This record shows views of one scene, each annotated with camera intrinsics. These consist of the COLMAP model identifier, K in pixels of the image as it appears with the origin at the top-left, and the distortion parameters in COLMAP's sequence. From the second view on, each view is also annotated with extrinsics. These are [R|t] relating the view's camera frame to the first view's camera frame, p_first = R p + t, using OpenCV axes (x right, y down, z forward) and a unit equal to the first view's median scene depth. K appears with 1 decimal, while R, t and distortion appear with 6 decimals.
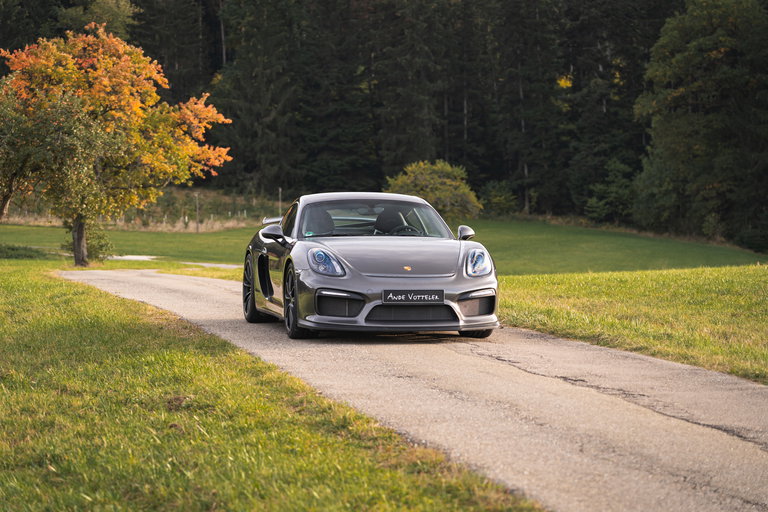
lens RADIAL K [[2349.6, 0, 362.3], [0, 2349.6, 255.4], [0, 0, 1]] dist [-0.040289, 1.342321]
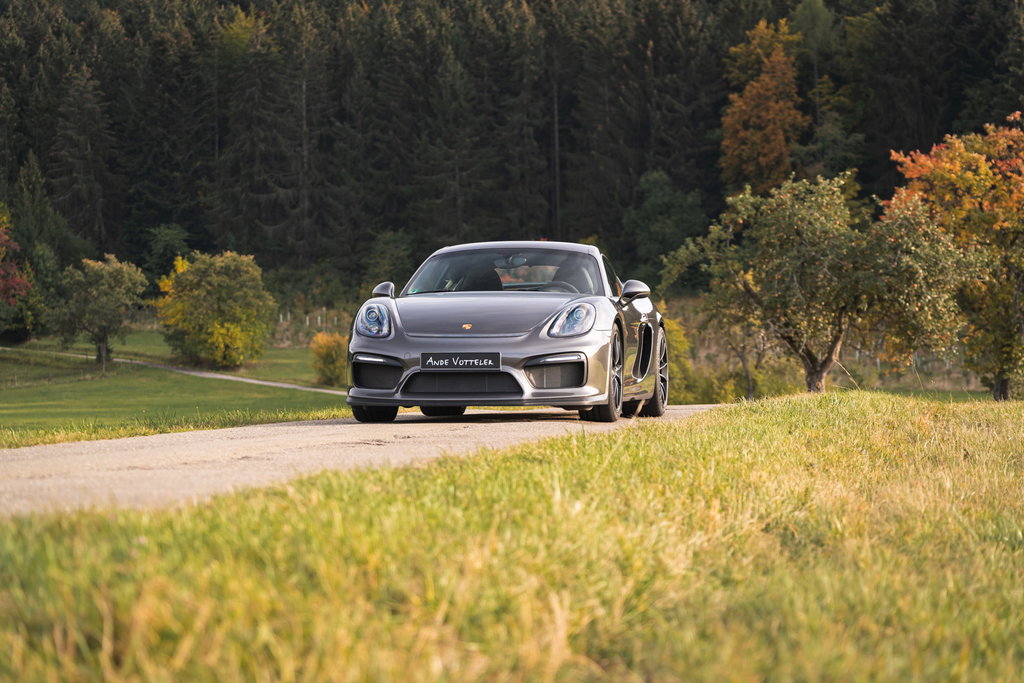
lens RADIAL K [[3132.8, 0, 483.1], [0, 3132.8, 340.8], [0, 0, 1]] dist [-0.040289, 1.342321]
pose [[0.939288, -0.013588, -0.342861, 0.064413], [0.001830, 0.999400, -0.034594, 0.007824], [0.343125, 0.031867, 0.938749, 0.006343]]
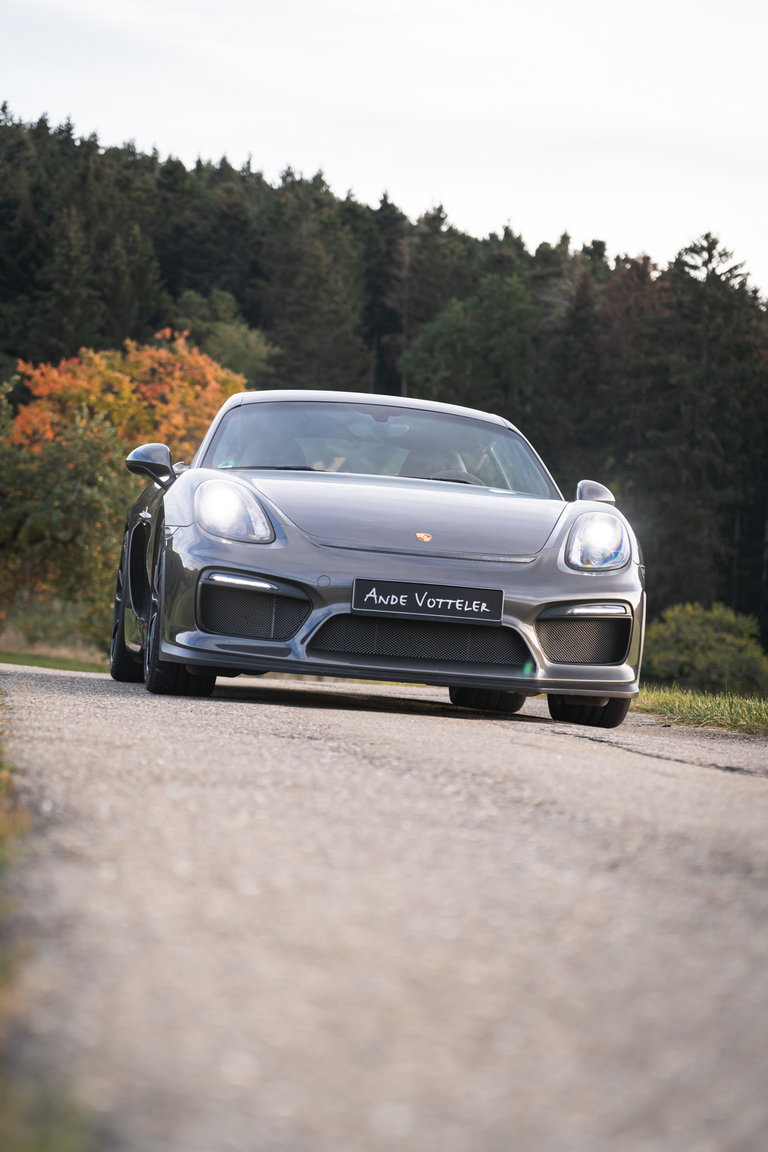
lens RADIAL K [[3524.4, 0, 384.0], [0, 3524.4, 576.0], [0, 0, 1]] dist [-0.040289, 1.342321]
pose [[0.995471, 0.068374, -0.066050, 0.009264], [-0.071587, 0.996300, -0.047566, 0.007316], [0.062553, 0.052079, 0.996682, 0.064153]]
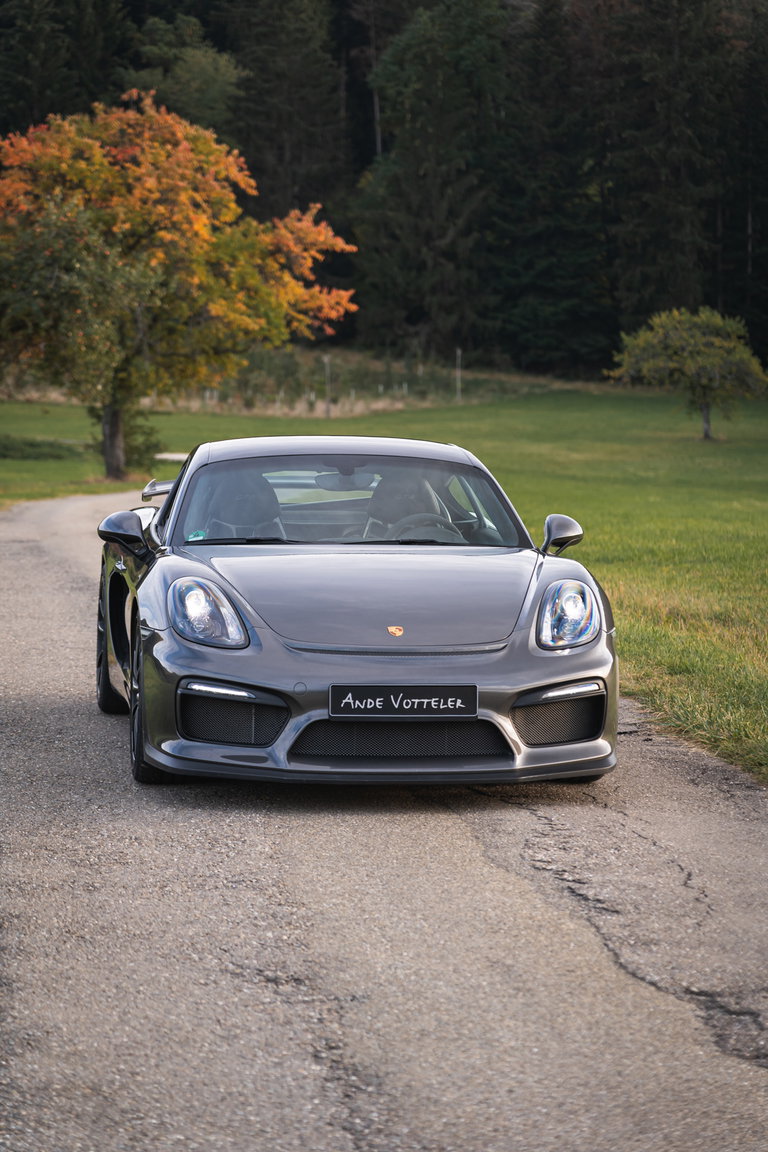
lens RADIAL K [[3524.4, 0, 384.0], [0, 3524.4, 576.0], [0, 0, 1]] dist [-0.040289, 1.342321]
pose [[0.998082, 0.007828, -0.061412, 0.009622], [-0.005549, 0.999293, 0.037192, -0.004811], [0.061659, -0.036780, 0.997419, 0.062387]]
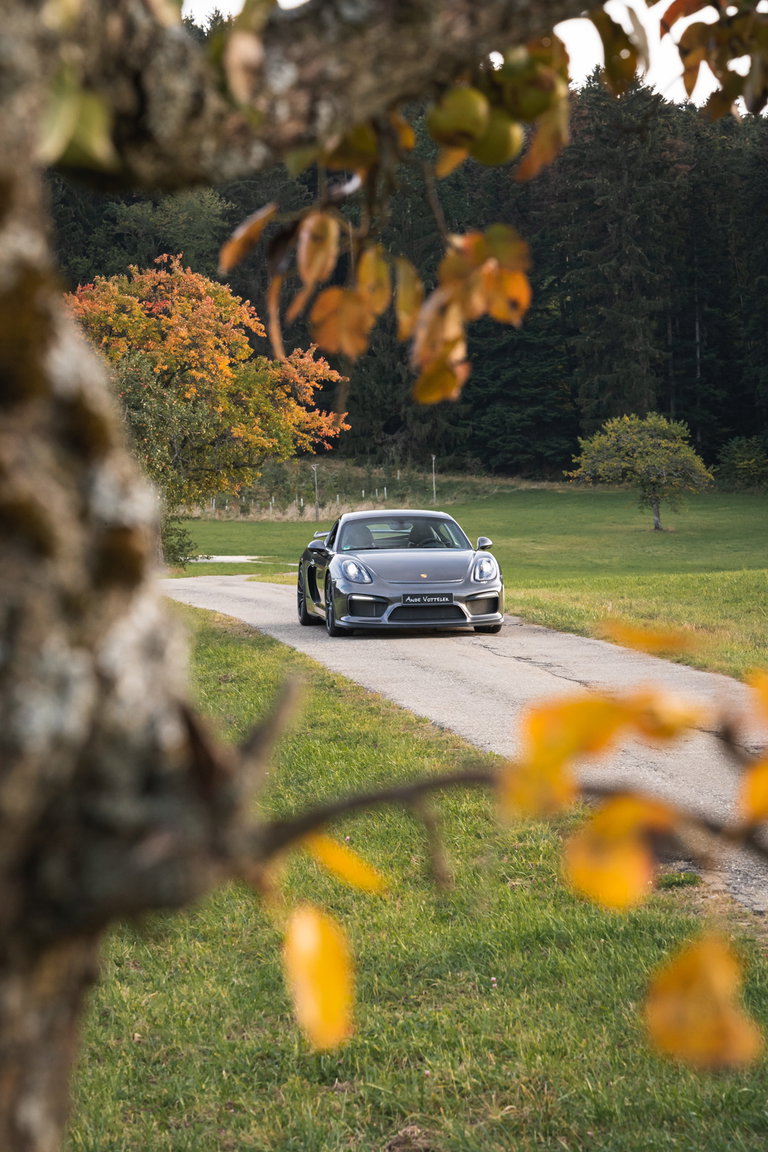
lens RADIAL K [[3524.4, 0, 384.0], [0, 3524.4, 576.0], [0, 0, 1]] dist [-0.040289, 1.342321]
pose [[0.998277, -0.020732, -0.054888, 0.016802], [0.021186, 0.999746, 0.007701, -0.001505], [0.054715, -0.008851, 0.998463, -0.138283]]
